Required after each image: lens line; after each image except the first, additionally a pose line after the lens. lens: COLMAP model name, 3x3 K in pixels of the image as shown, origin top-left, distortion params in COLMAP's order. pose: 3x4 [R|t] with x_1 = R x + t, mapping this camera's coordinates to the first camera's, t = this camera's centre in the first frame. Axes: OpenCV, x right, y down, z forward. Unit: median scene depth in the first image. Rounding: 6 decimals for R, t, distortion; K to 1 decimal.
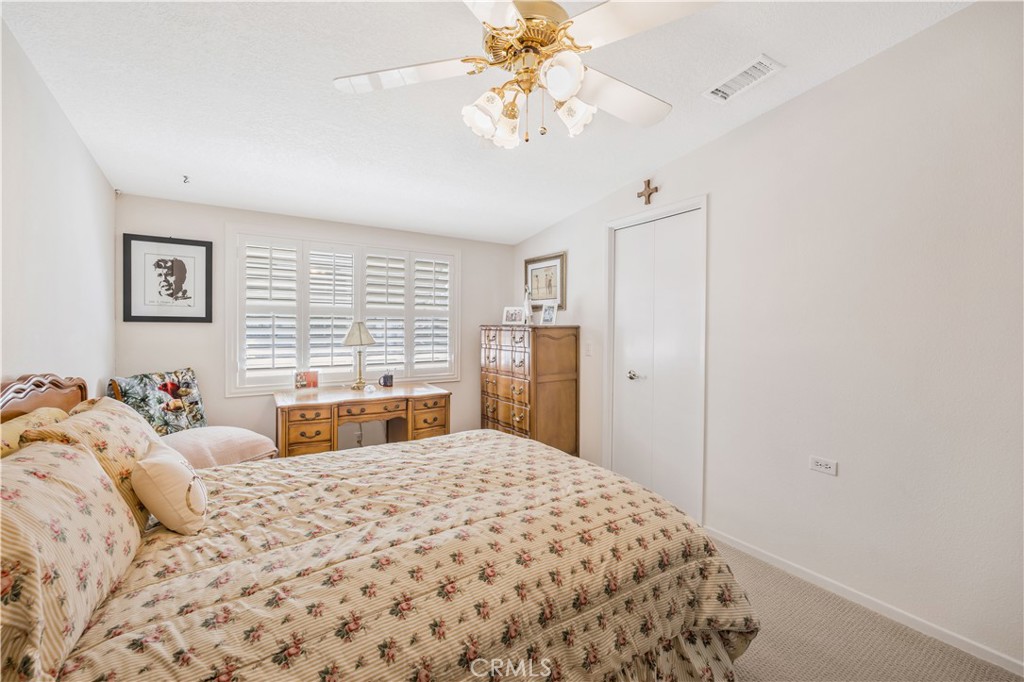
lens RADIAL K [[412.3, 0, 514.2], [0, 412.3, 333.8], [0, 0, 1]] dist [-0.000204, 0.000519]
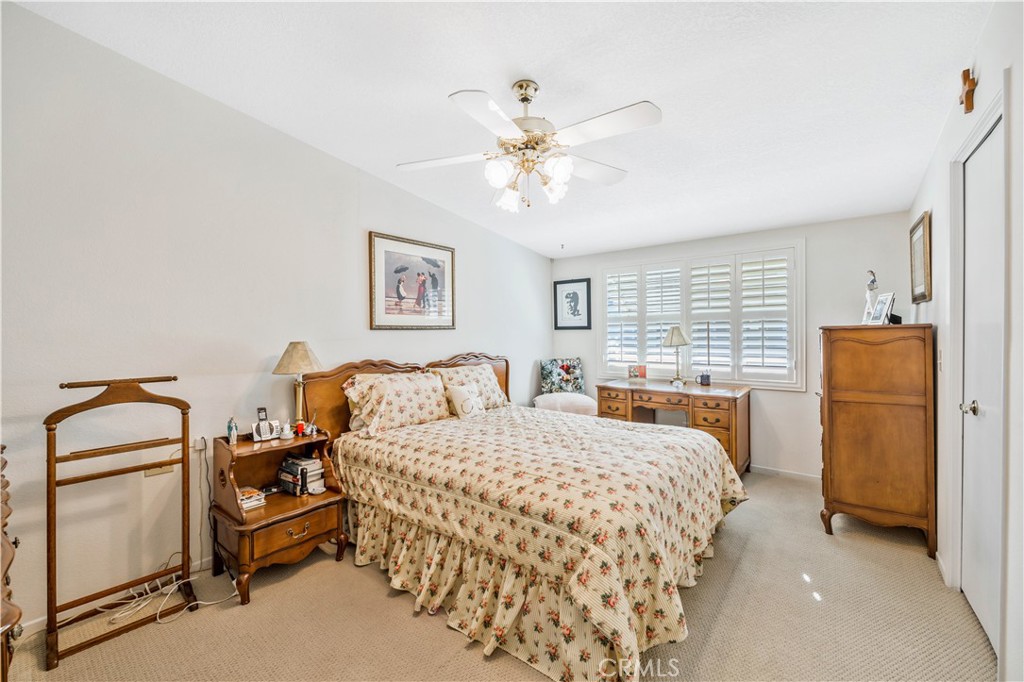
lens RADIAL K [[412.3, 0, 515.5], [0, 412.3, 337.7], [0, 0, 1]] dist [-0.000204, 0.000519]
pose [[0.330925, 0.002682, -0.943653, 0.681191], [0.000444, 0.999995, 0.002998, -0.000346], [0.943657, -0.001411, 0.330922, 0.217801]]
